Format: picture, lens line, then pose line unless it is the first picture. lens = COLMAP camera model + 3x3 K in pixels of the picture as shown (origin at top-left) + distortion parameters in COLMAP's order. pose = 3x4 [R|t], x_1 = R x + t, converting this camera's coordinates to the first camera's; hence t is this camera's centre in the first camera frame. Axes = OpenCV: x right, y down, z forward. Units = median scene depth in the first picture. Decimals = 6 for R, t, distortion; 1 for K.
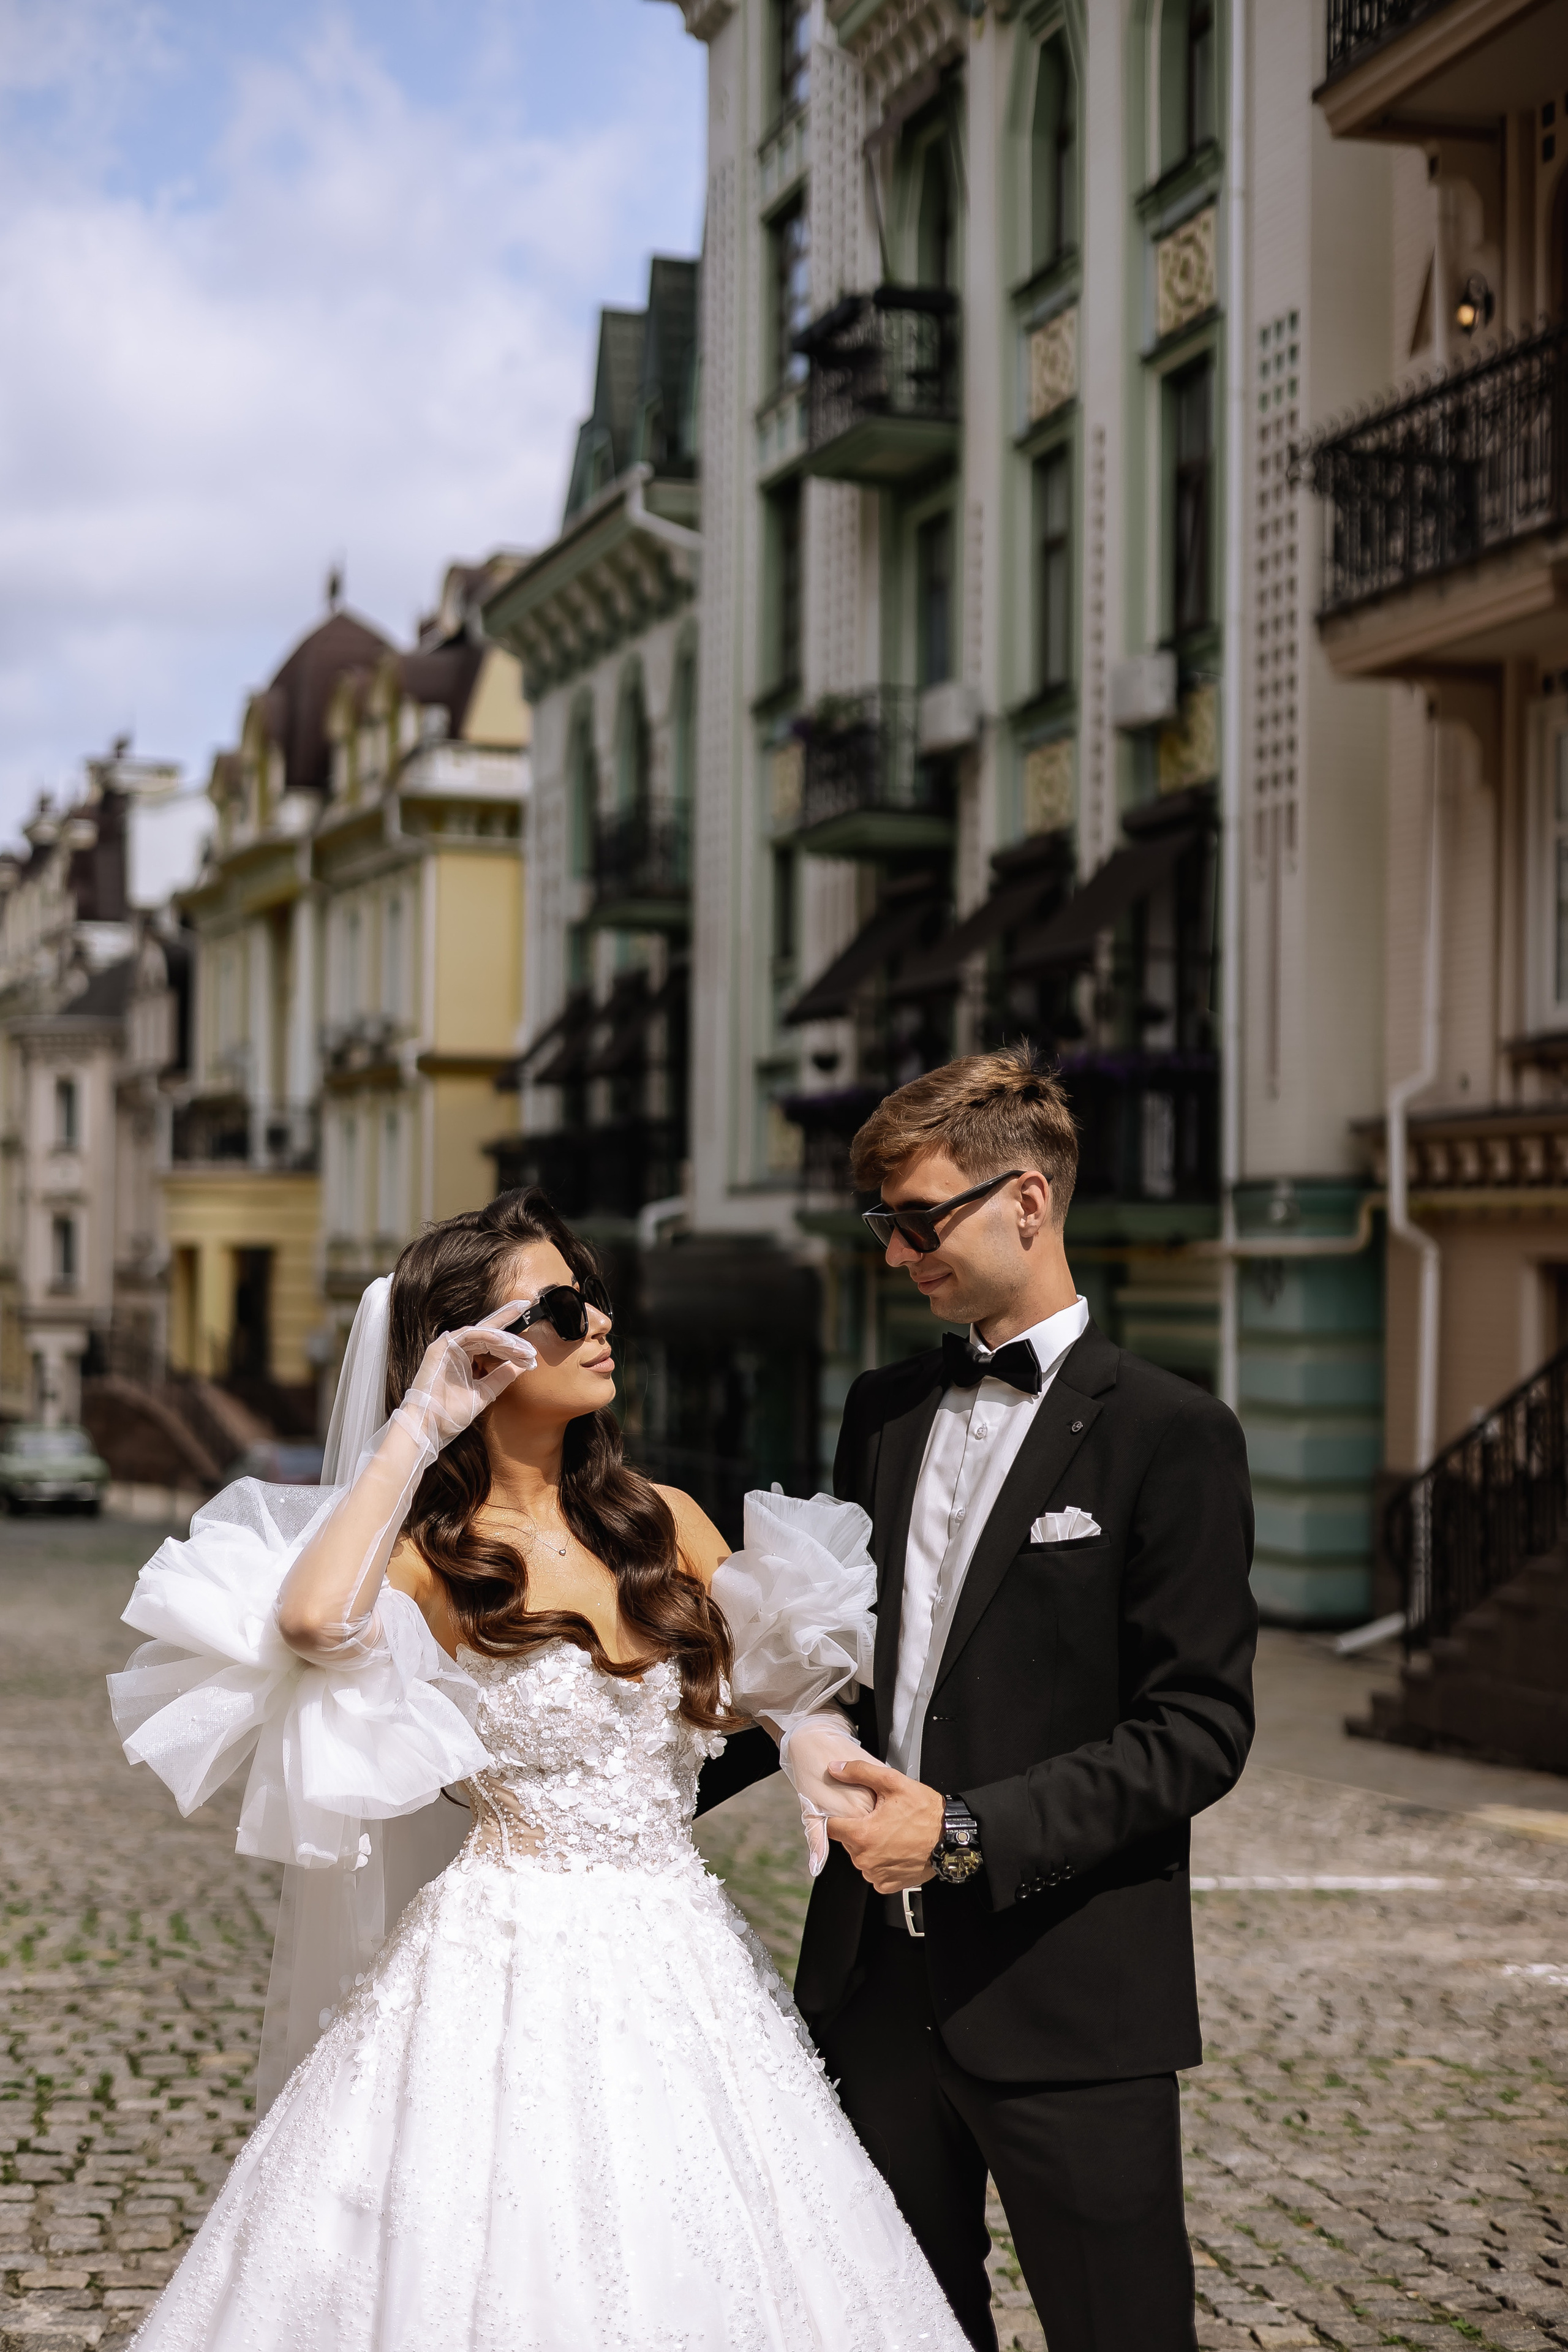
lens RADIAL K [[3360.6, 0, 784.0], [0, 3360.6, 1176.0], [0, 0, 1]] dist [-0.005749, -0.025730]
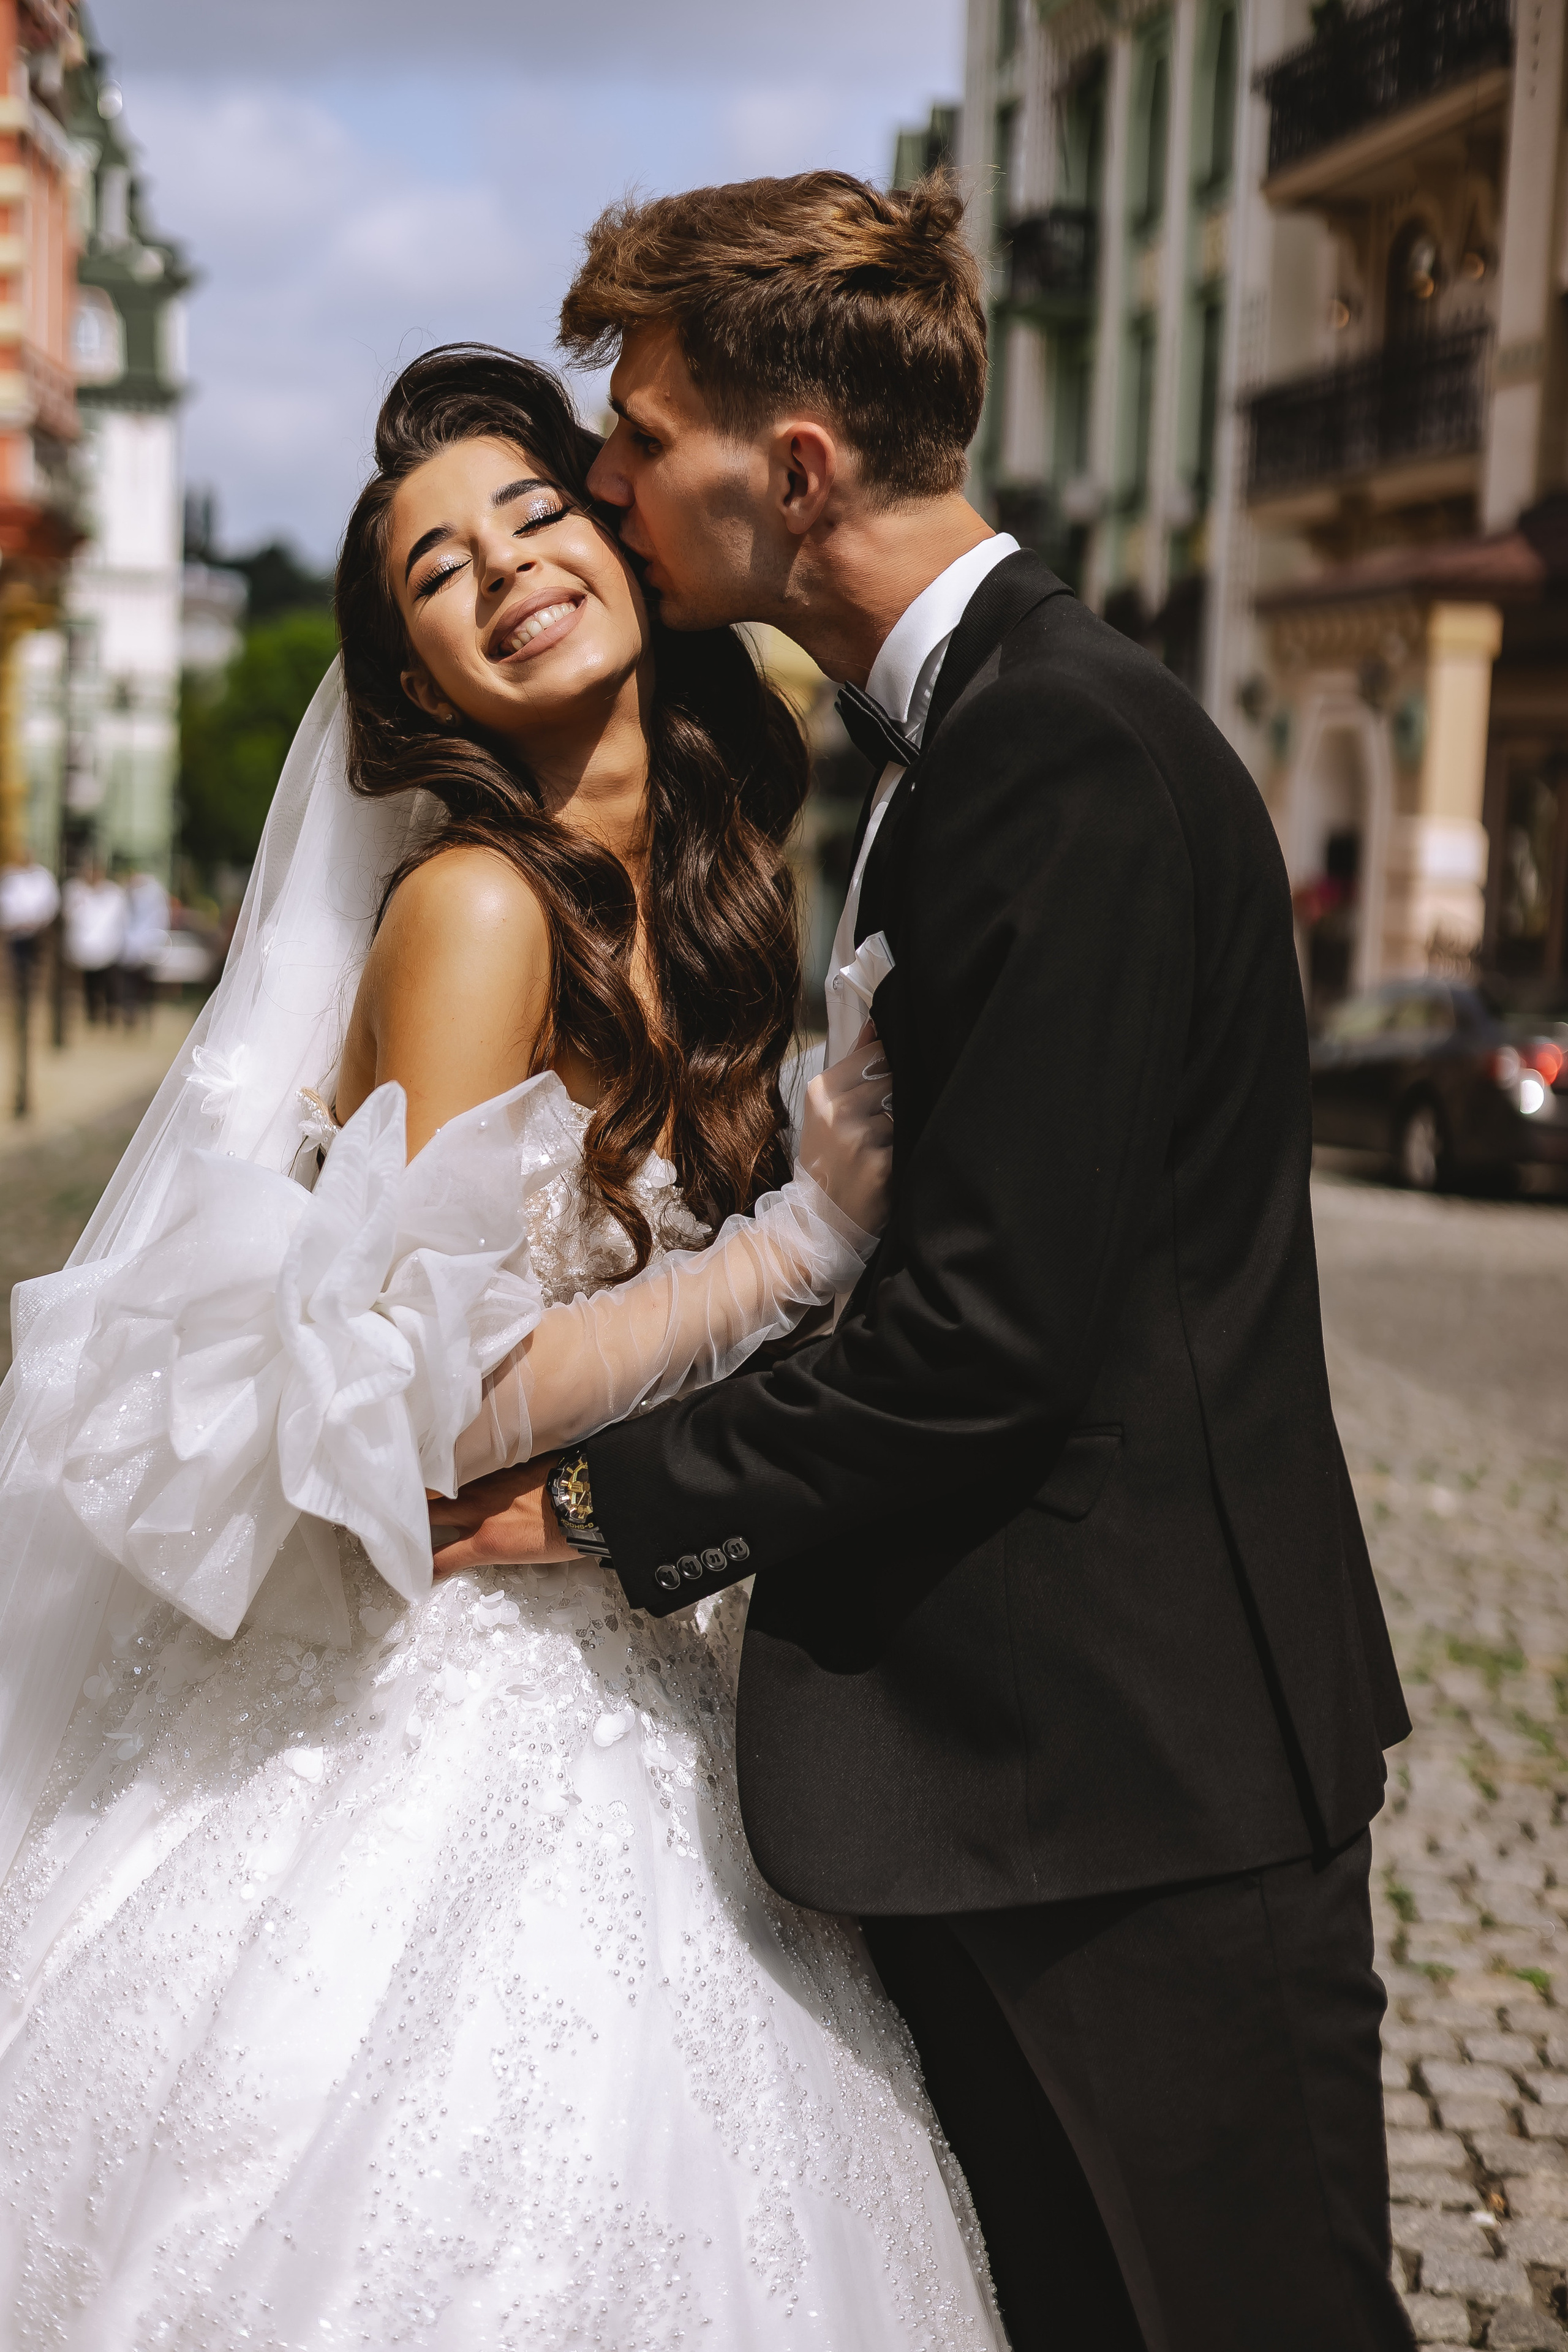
lens RADIAL K [[3360.6, 0, 784.0], [0, 3360.6, 1176.0], [0, 0, 1]] dist [-0.005749, -0.025730]
pose [[0.993411, 0.038913, -0.107797, 0.086661], [-0.023468, 0.989731, 0.141004, -0.038591], [0.112177, -0.137545, 0.984123, -0.557679]]
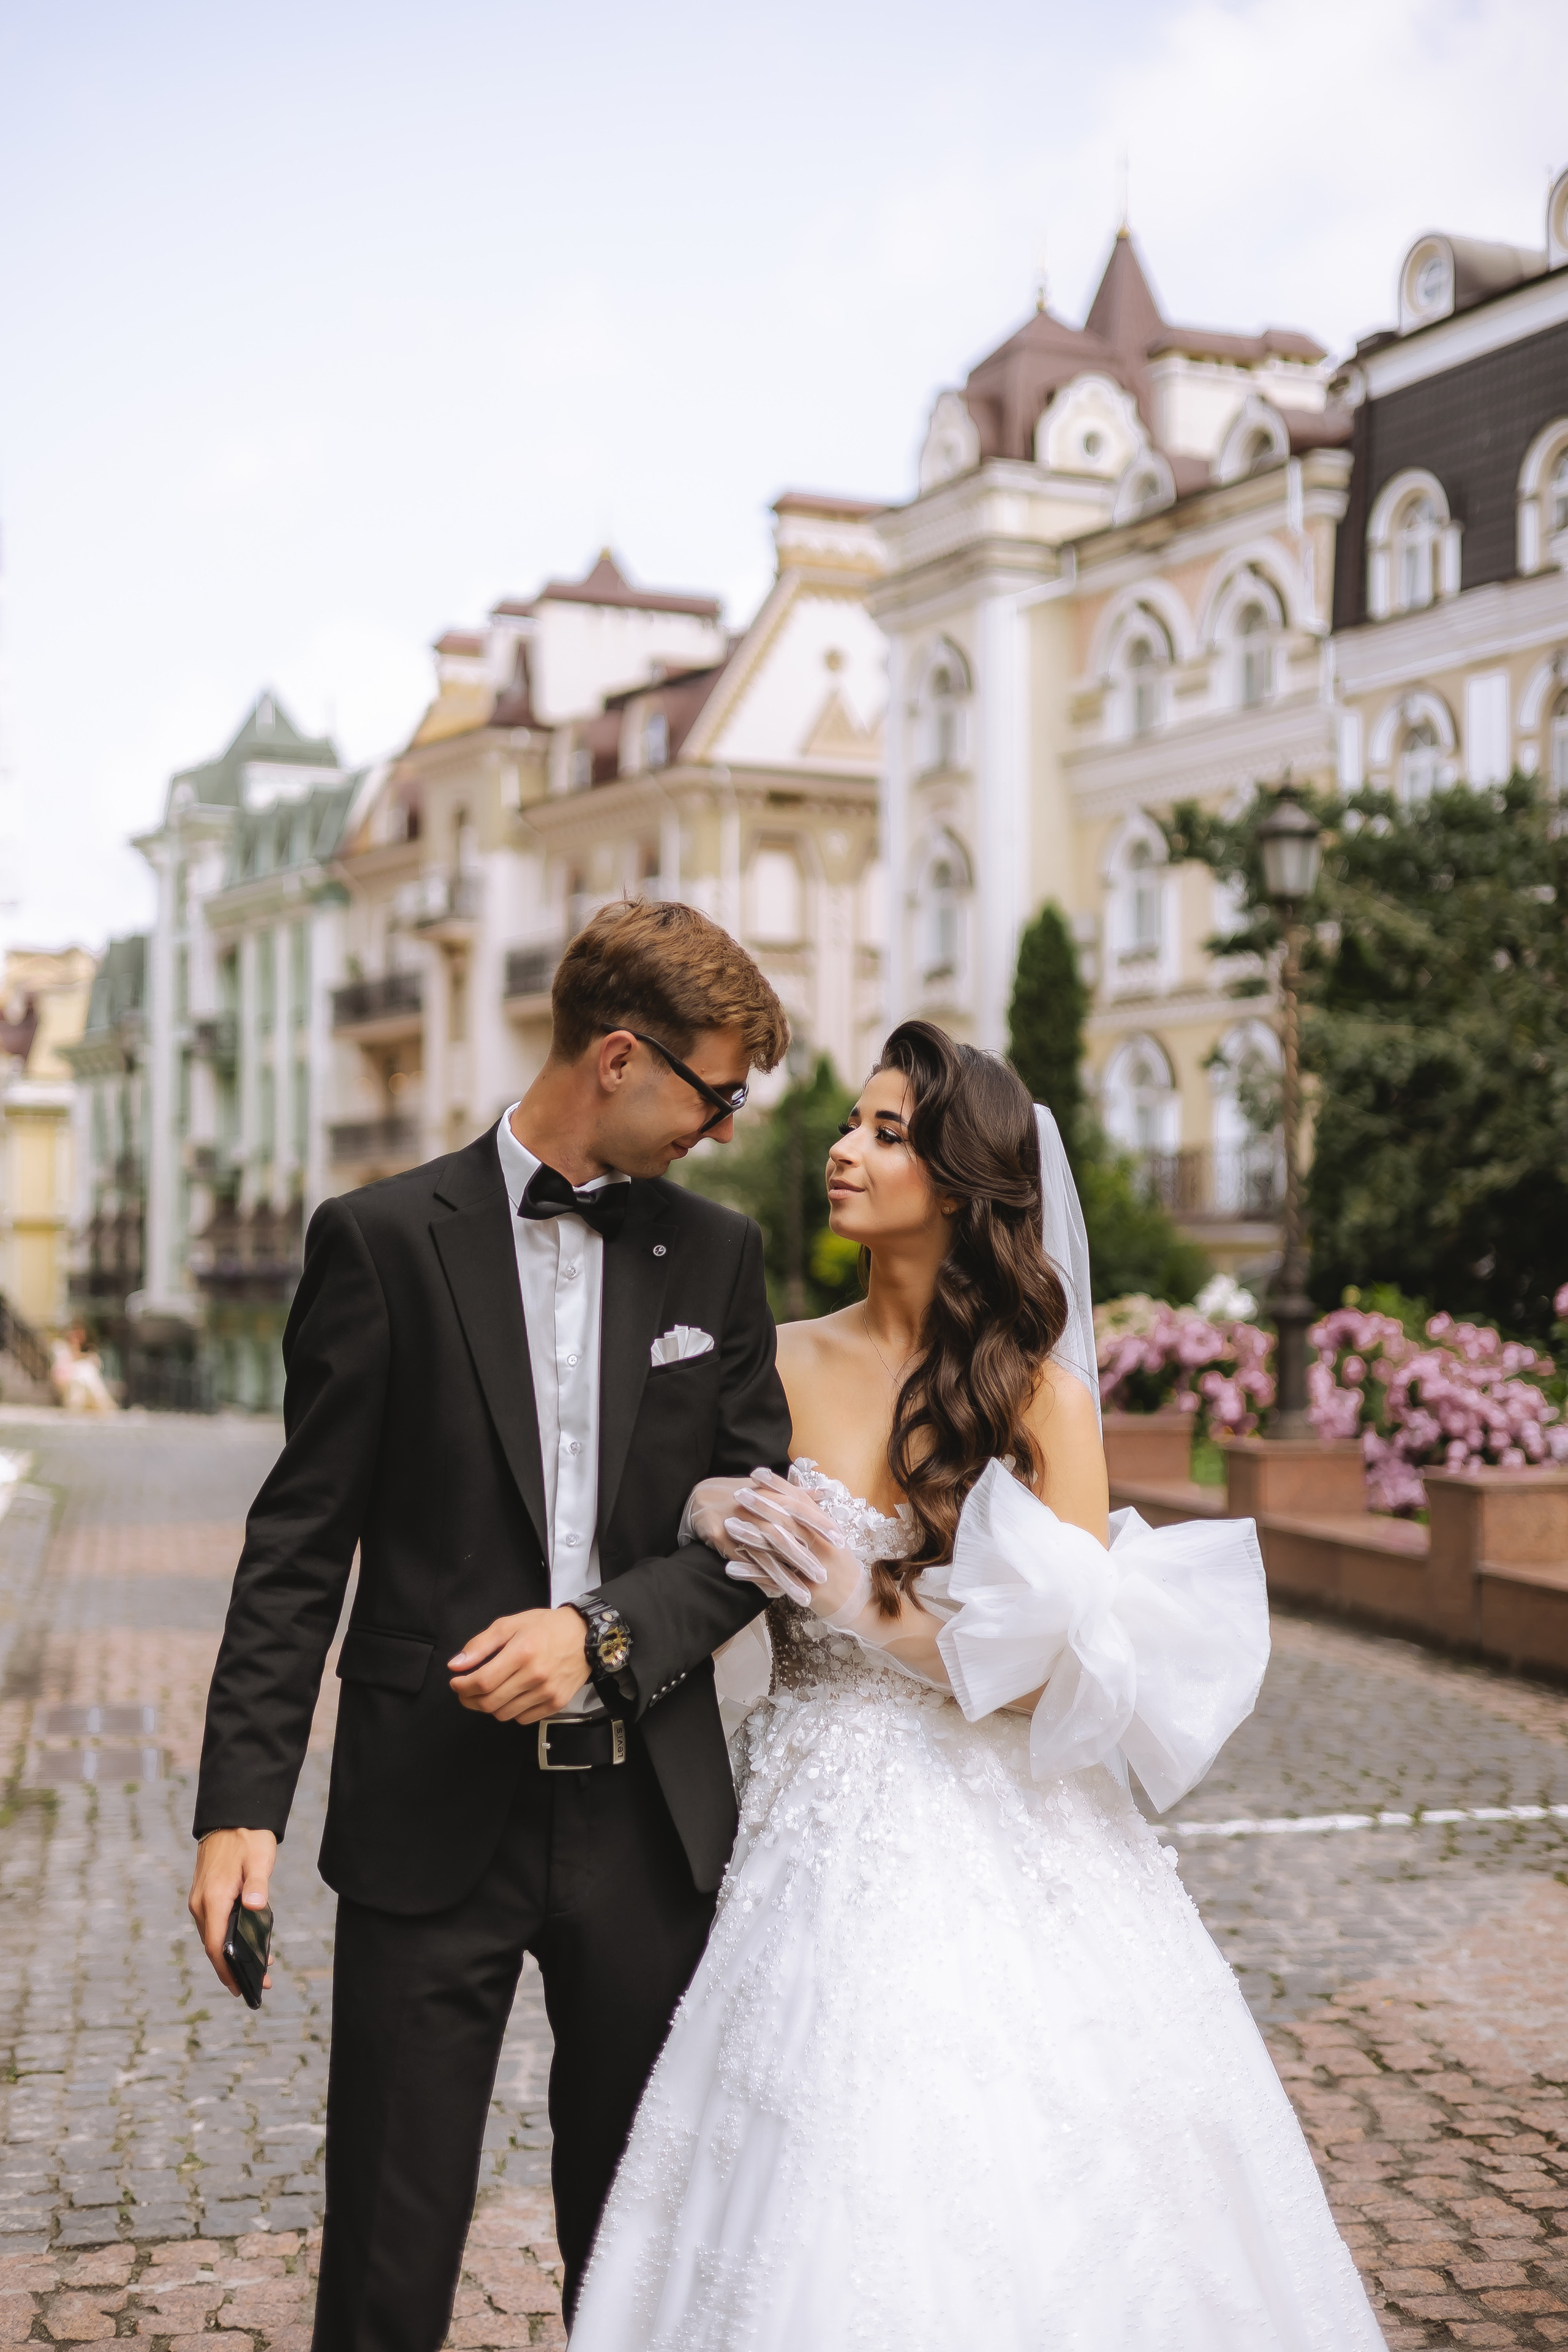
lens RADIAL K [[3403.1, 0, 784.9], [0, 3403.1, 959.3], [0, 0, 1]] dist [0.024384, 0.005529]
pose [[0.983272, -0.003571, 0.182107, -0.026855], [0.014977, 0.998007, -0.061300, -0.107591], [-0.181525, 0.063002, 0.981366, -2.143316]]
